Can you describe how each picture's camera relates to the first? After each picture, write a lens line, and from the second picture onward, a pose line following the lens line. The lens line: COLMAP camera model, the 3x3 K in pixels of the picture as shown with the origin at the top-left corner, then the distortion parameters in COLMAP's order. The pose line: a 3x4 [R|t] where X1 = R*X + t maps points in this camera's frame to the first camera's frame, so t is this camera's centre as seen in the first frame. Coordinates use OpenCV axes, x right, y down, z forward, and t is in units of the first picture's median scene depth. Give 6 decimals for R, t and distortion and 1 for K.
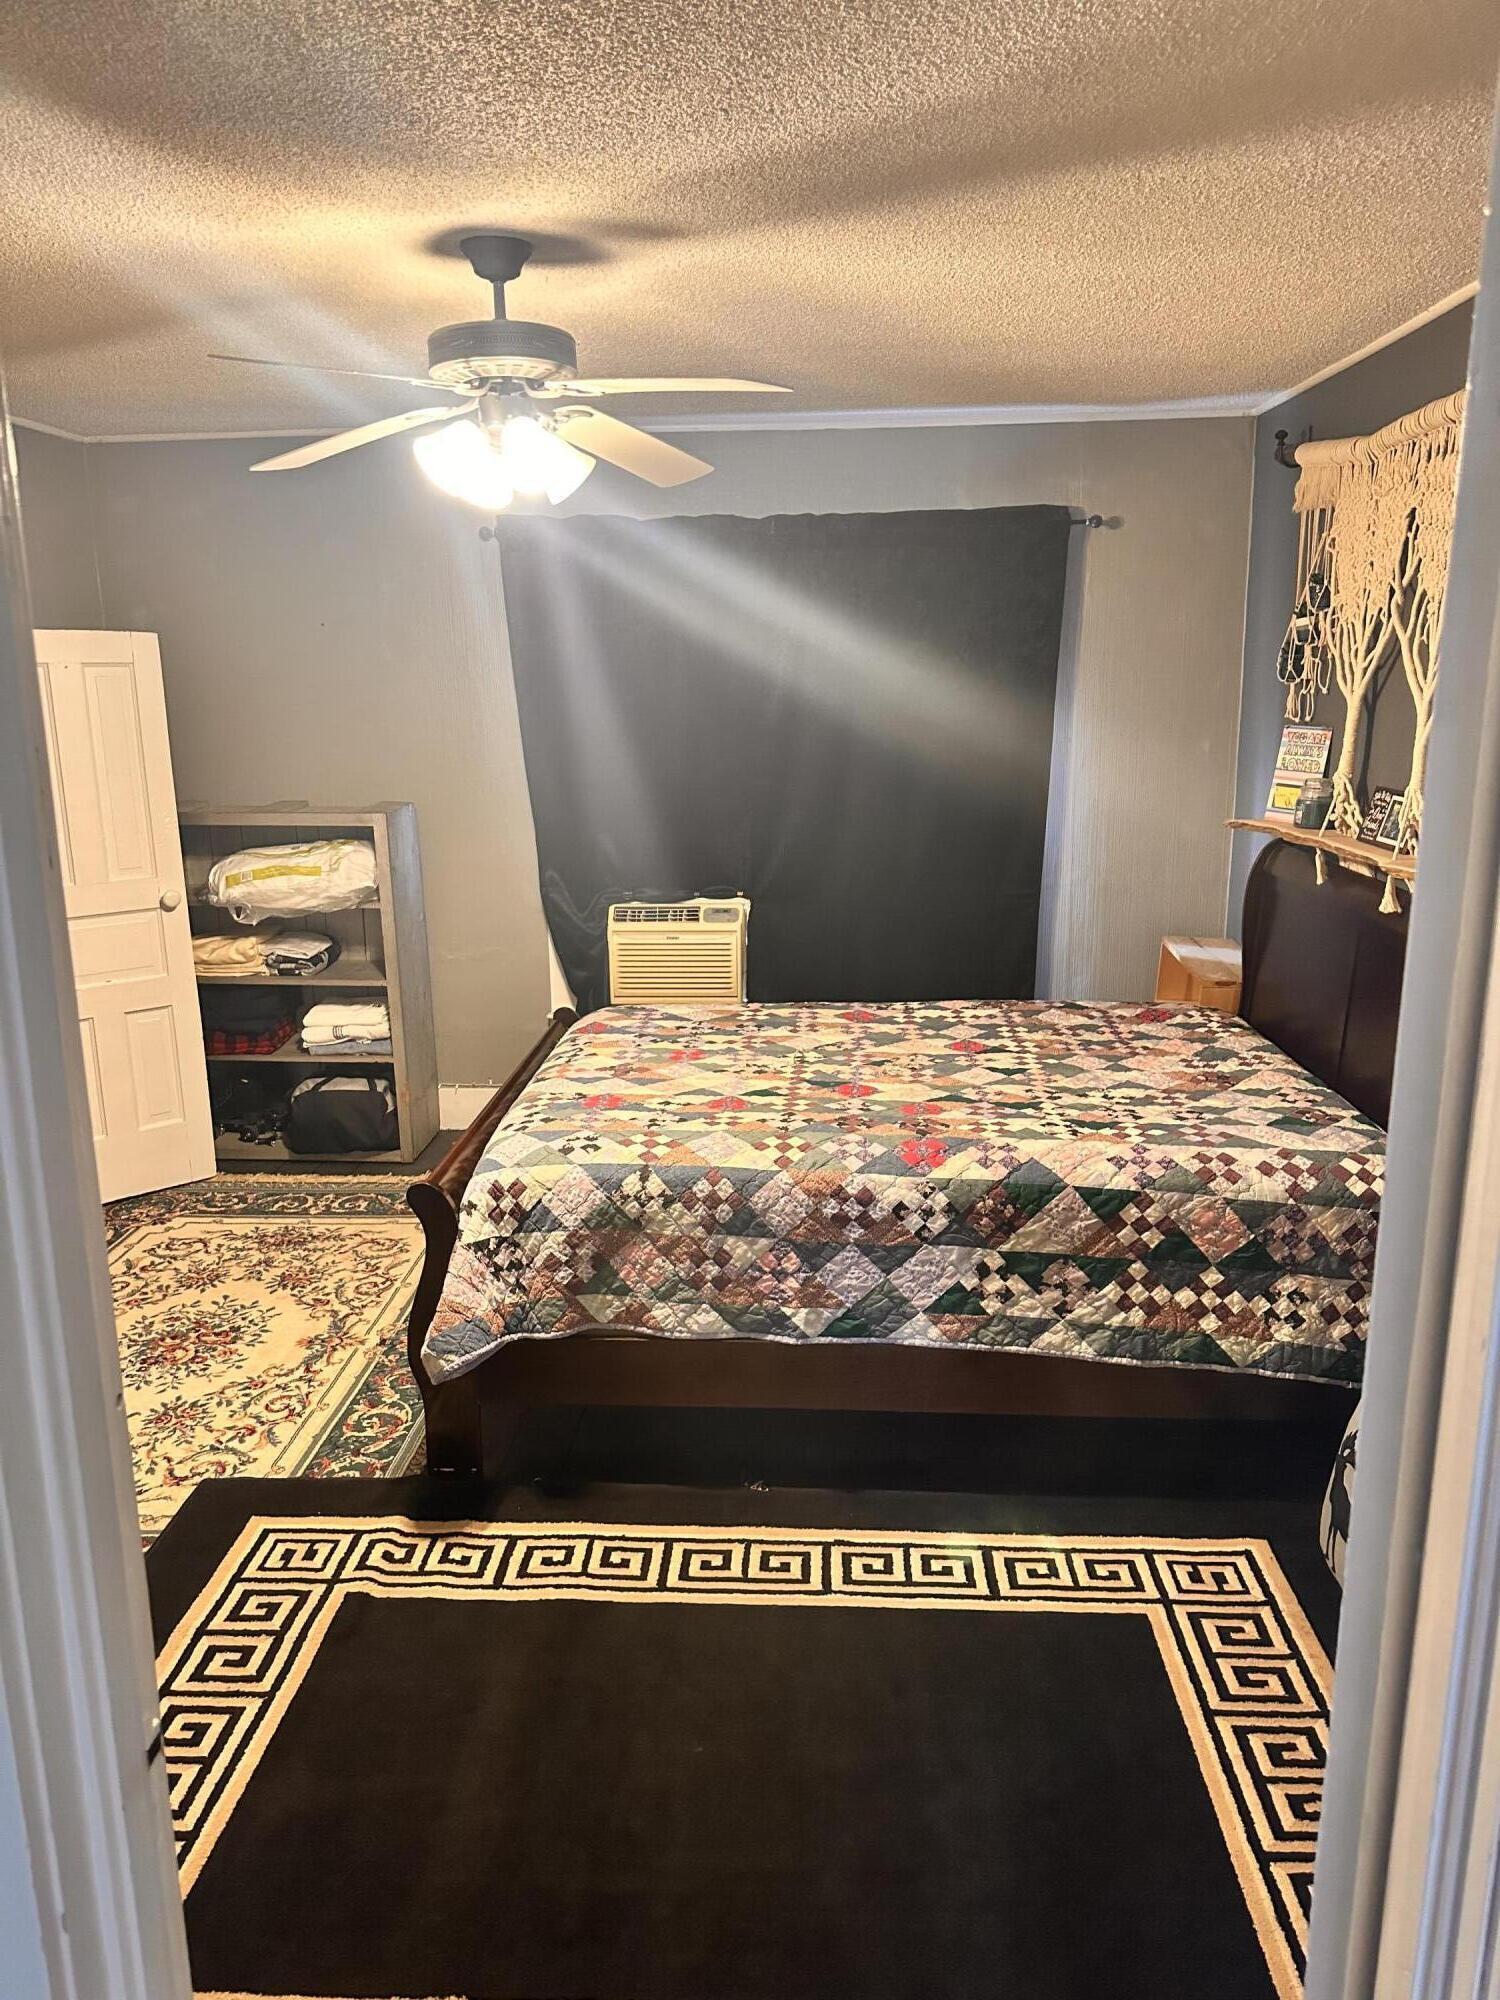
lens RADIAL K [[1397.2, 0, 744.3], [0, 1397.2, 1002.1], [0, 0, 1]] dist [0.039204, -0.050056]
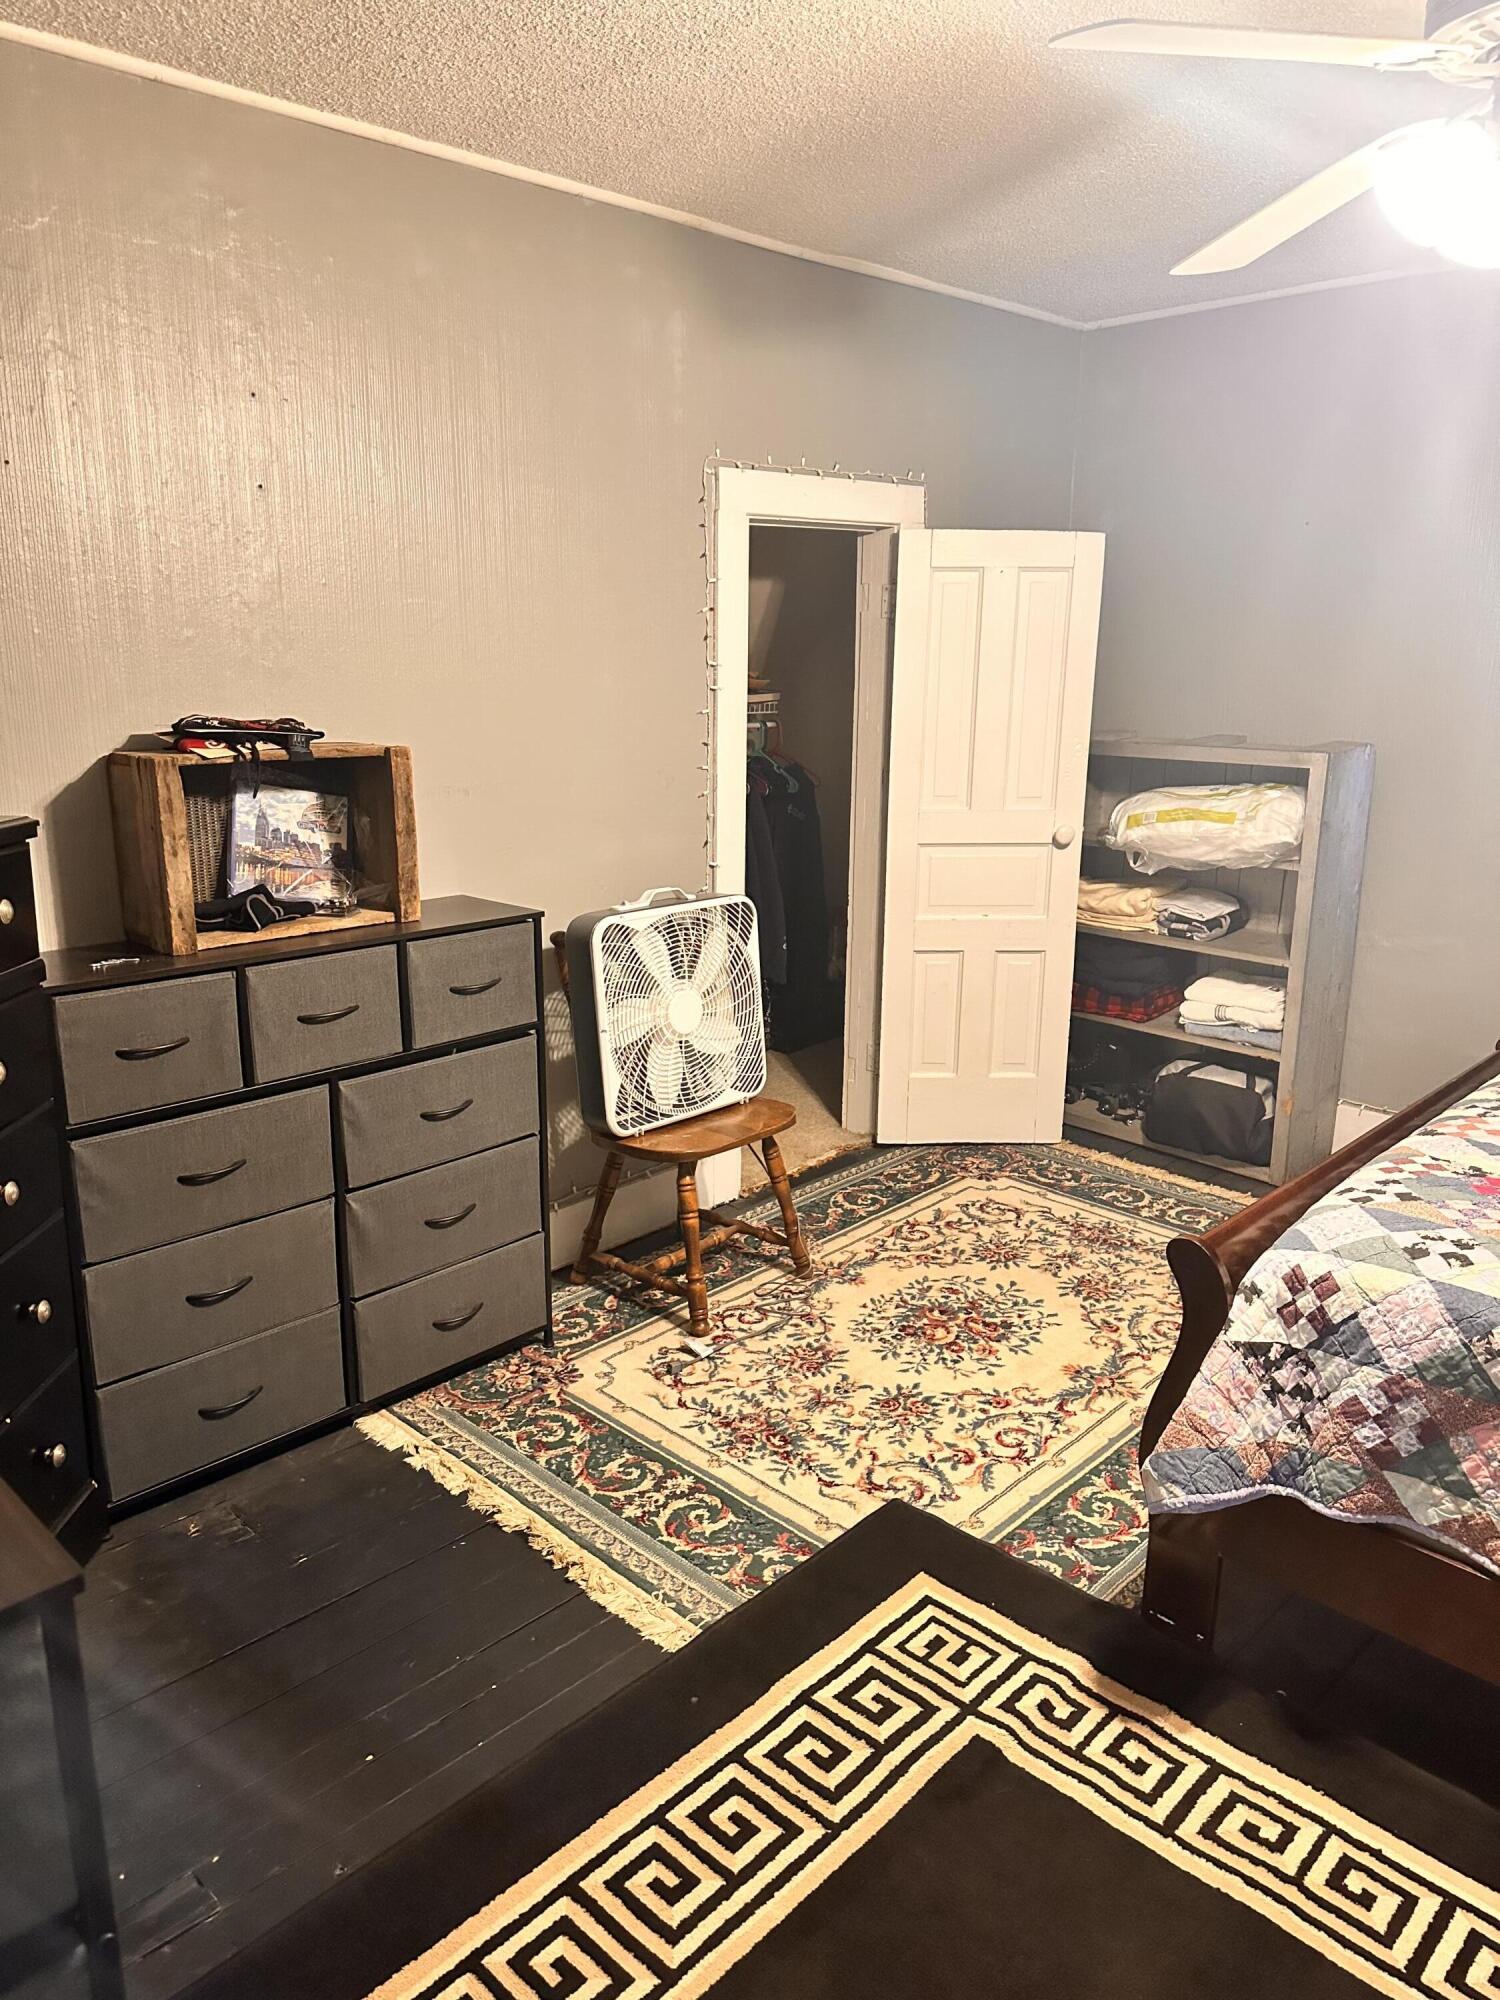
lens RADIAL K [[1397.2, 0, 755.3], [0, 1397.2, 1004.0], [0, 0, 1]] dist [0.039204, -0.050056]
pose [[0.766179, 0.182566, -0.616149, 0.020775], [-0.165679, 0.982501, 0.085095, -0.013708], [0.620903, 0.036885, 0.783019, 0.265960]]
